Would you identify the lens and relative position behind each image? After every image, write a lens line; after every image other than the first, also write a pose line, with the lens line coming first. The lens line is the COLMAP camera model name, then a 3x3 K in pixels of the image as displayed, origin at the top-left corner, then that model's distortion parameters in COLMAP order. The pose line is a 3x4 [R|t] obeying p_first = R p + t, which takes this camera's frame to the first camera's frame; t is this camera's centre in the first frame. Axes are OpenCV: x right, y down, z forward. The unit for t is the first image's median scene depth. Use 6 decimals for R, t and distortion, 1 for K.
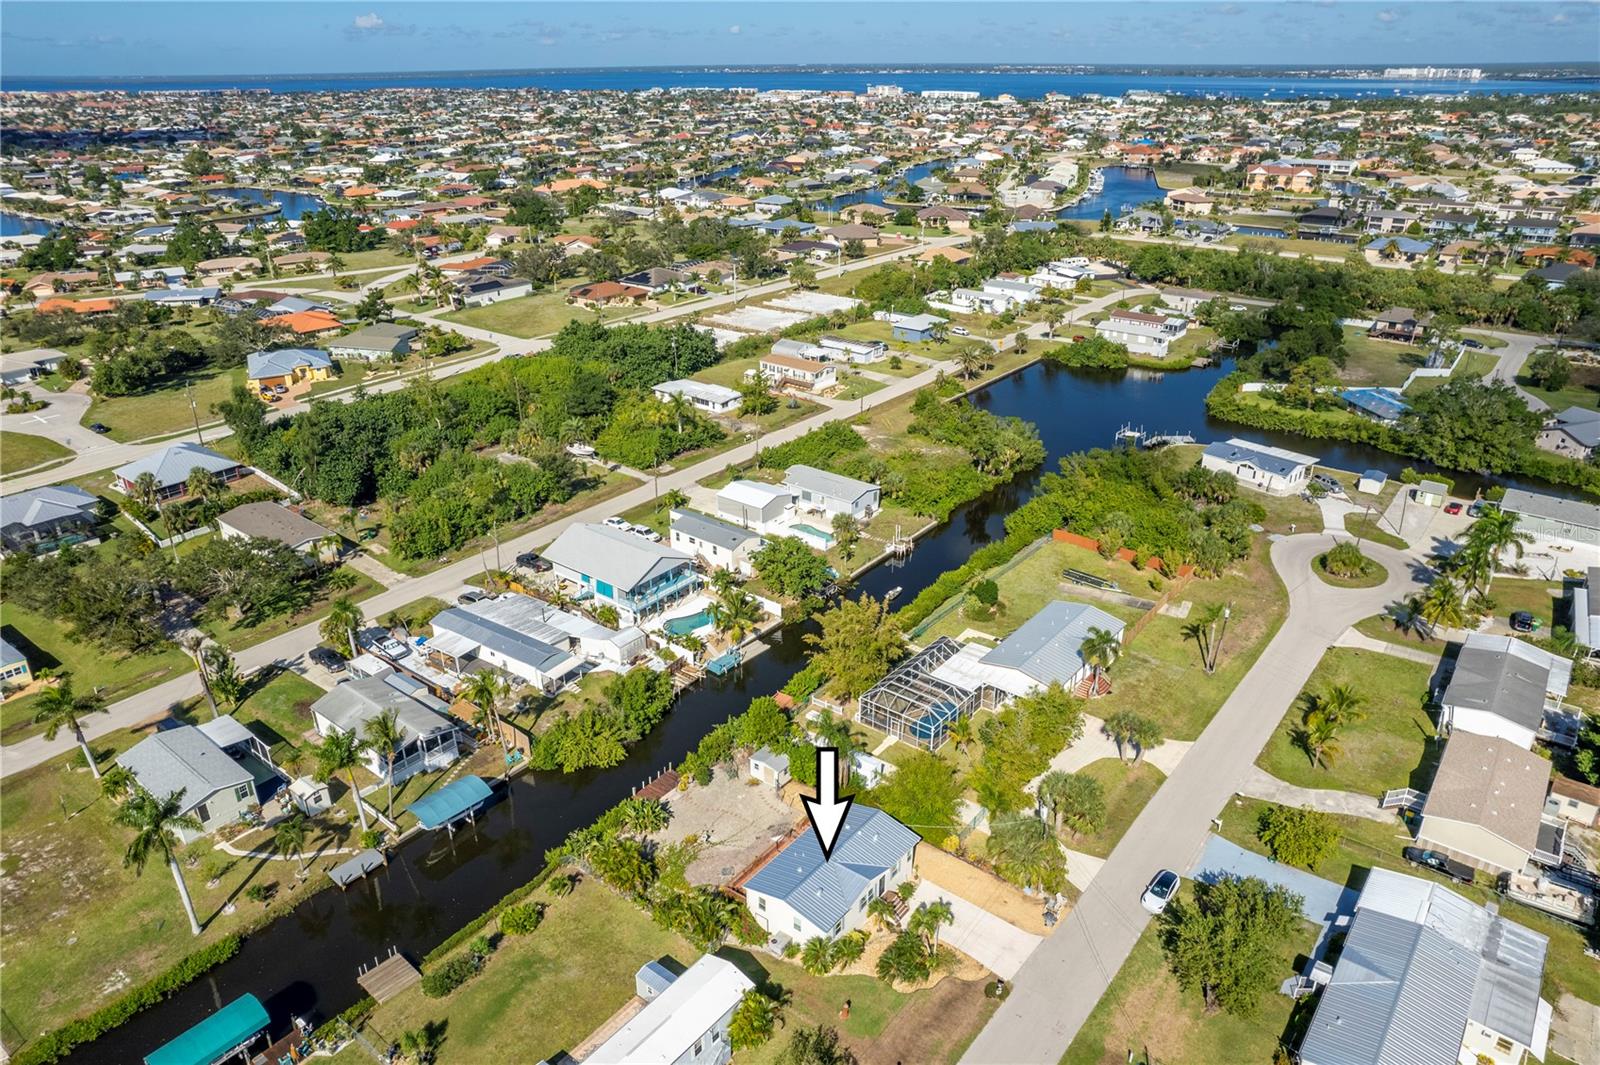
lens RADIAL K [[1013.2, 0, 775.9], [0, 1013.2, 562.4], [0, 0, 1]] dist [-0.063744, 0.026648]
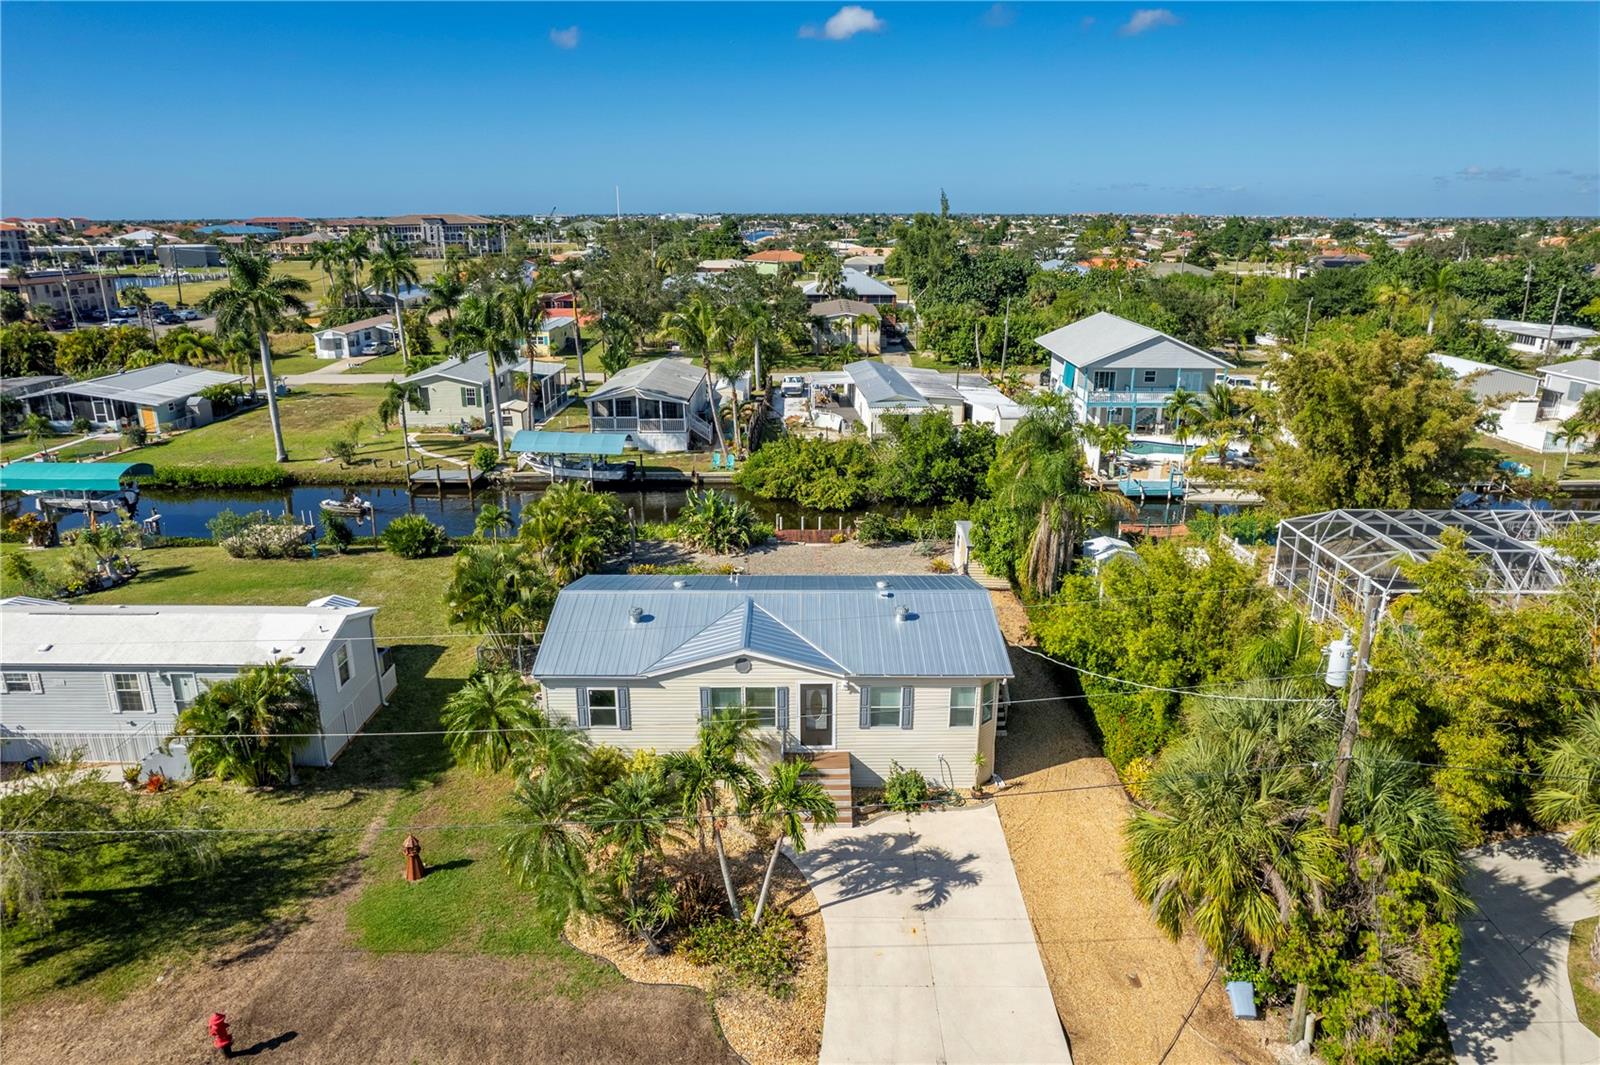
lens RADIAL K [[1018.3, 0, 790.7], [0, 1018.3, 531.9], [0, 0, 1]] dist [-0.044107, 0.000438]
pose [[0.621273, 0.249572, -0.742788, 0.197548], [-0.344582, 0.938366, 0.027074, 0.145042], [0.703764, 0.239131, 0.668979, 0.421705]]
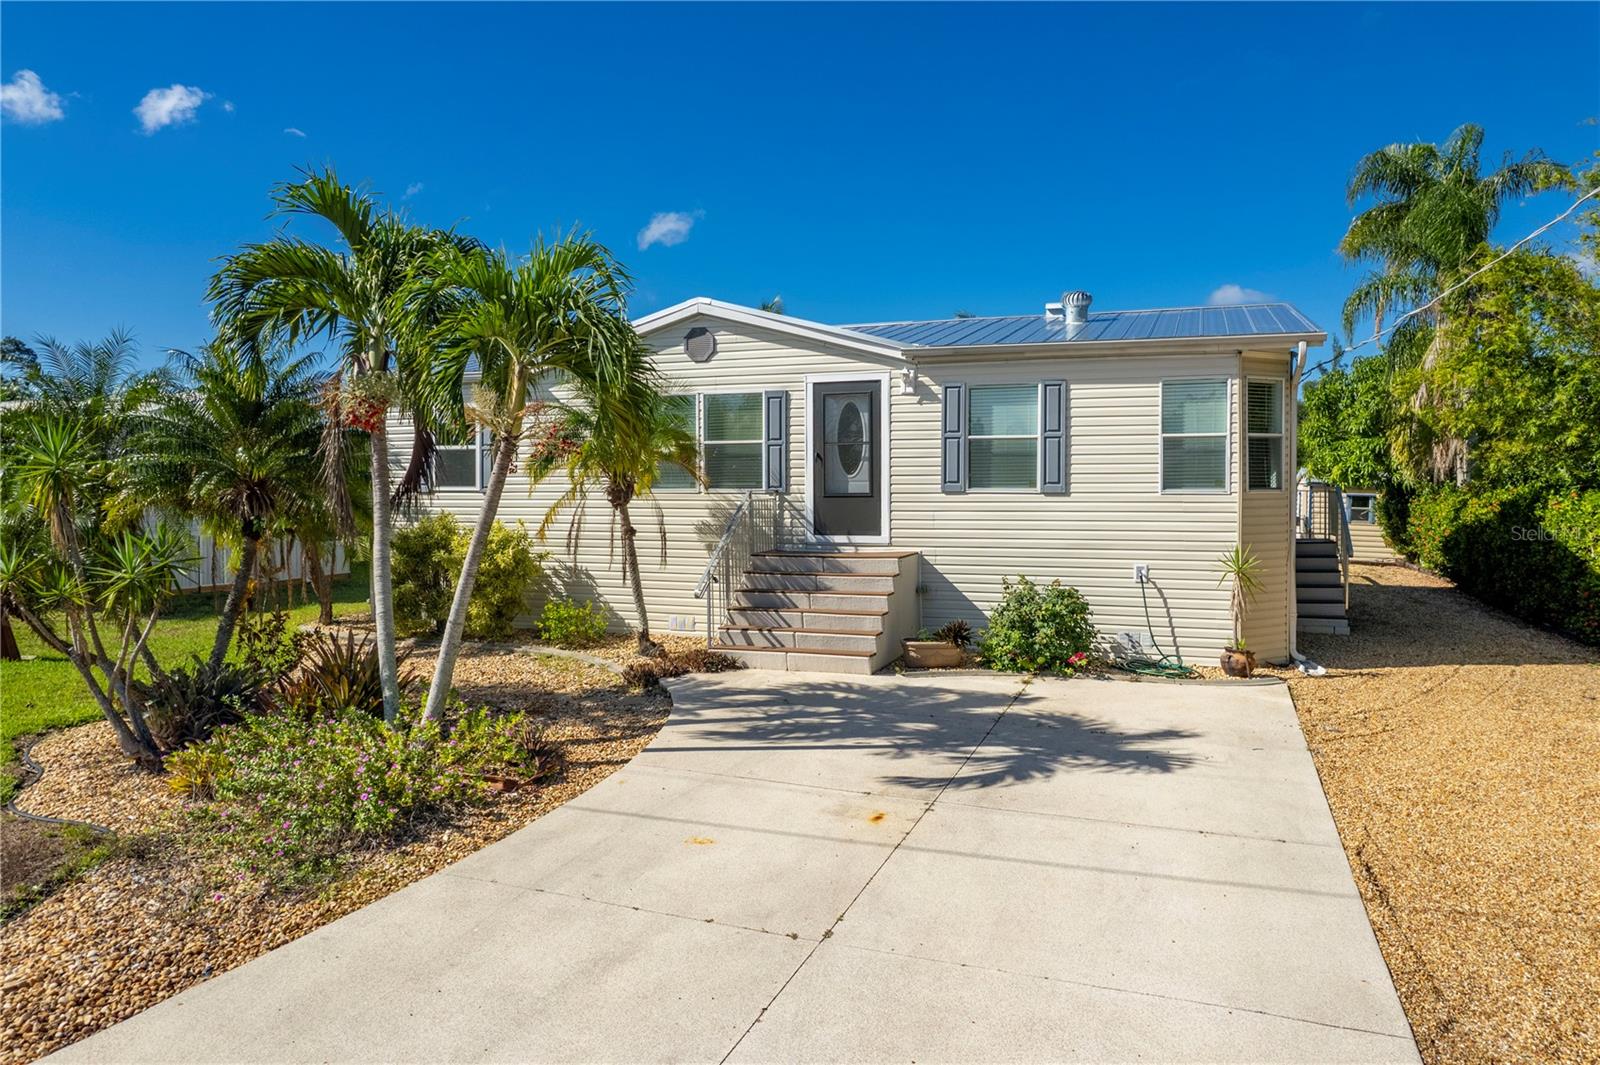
lens RADIAL K [[1033.7, 0, 800.0], [0, 1033.7, 532.5], [0, 0, 1]] dist [-0.064477, 0.053064]
pose [[0.308533, 0.062339, -0.949169, 0.146225], [-0.410689, 0.908783, -0.073811, 0.196908], [0.857987, 0.412586, 0.305991, 0.539291]]
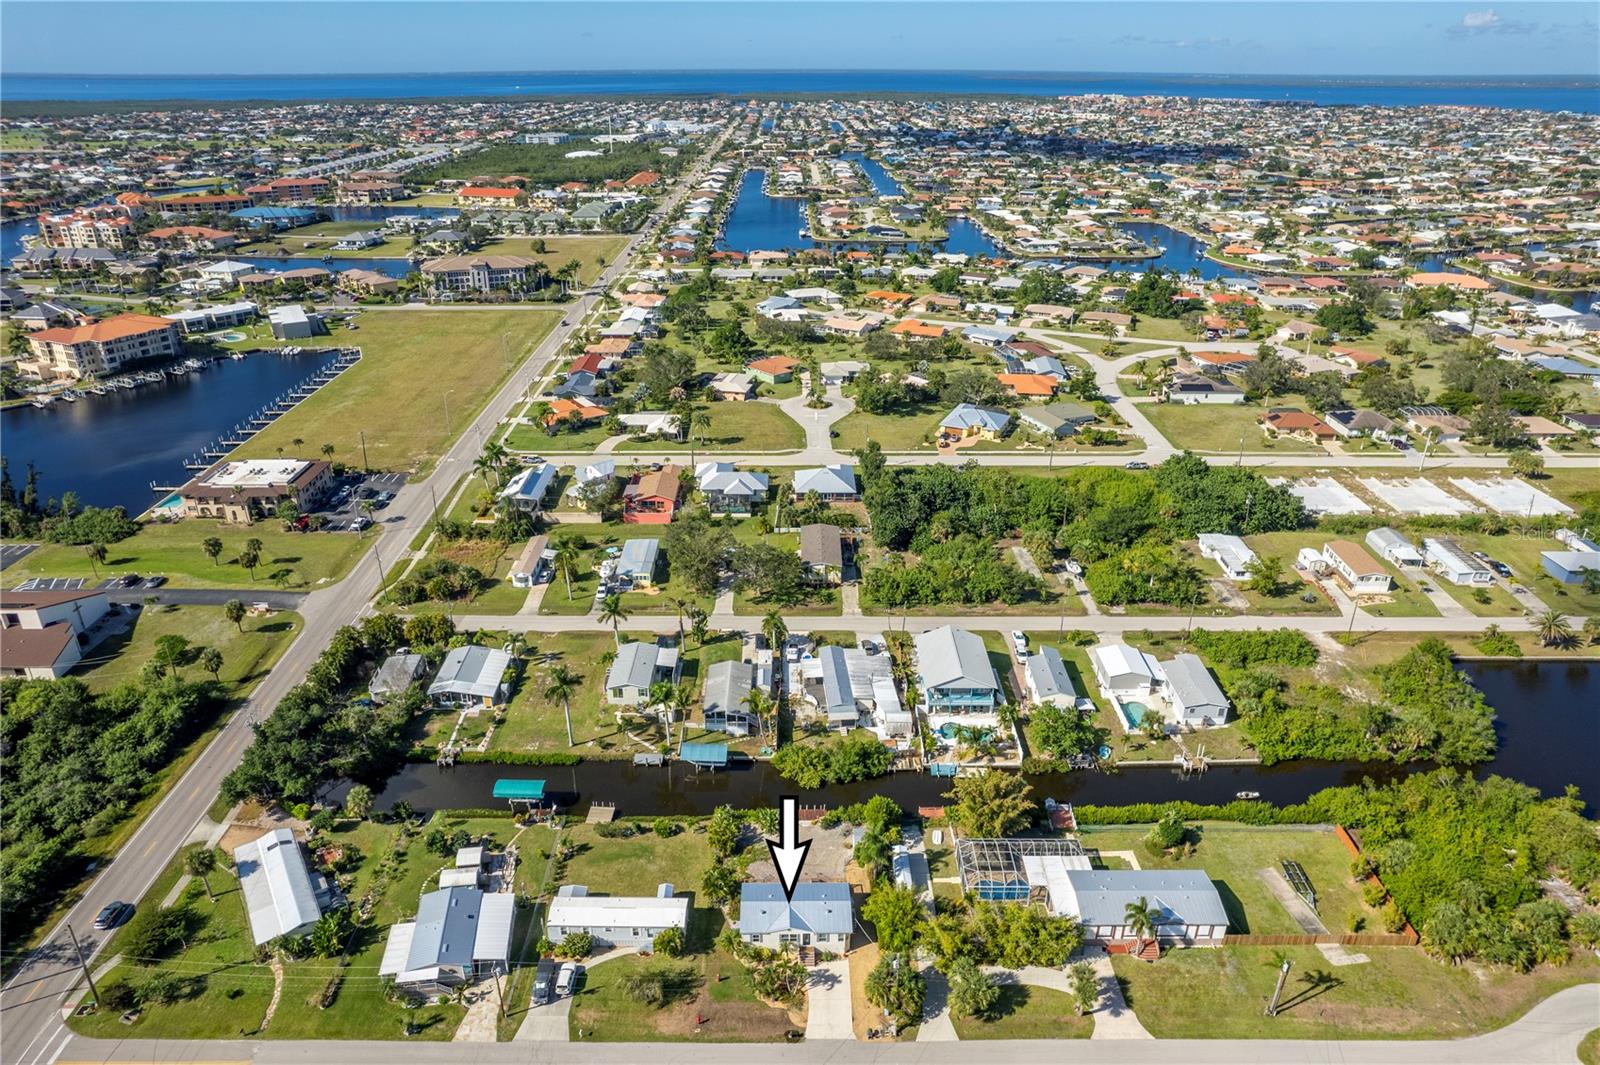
lens RADIAL K [[981.9, 0, 800.0], [0, 981.9, 532.5], [0, 0, 1]] dist [-0.057842, 0.027427]
pose [[0.639148, 0.332052, -0.693708, 0.508527], [-0.351687, 0.928351, 0.120340, -0.229106], [0.683964, 0.167053, 0.710132, -0.070110]]
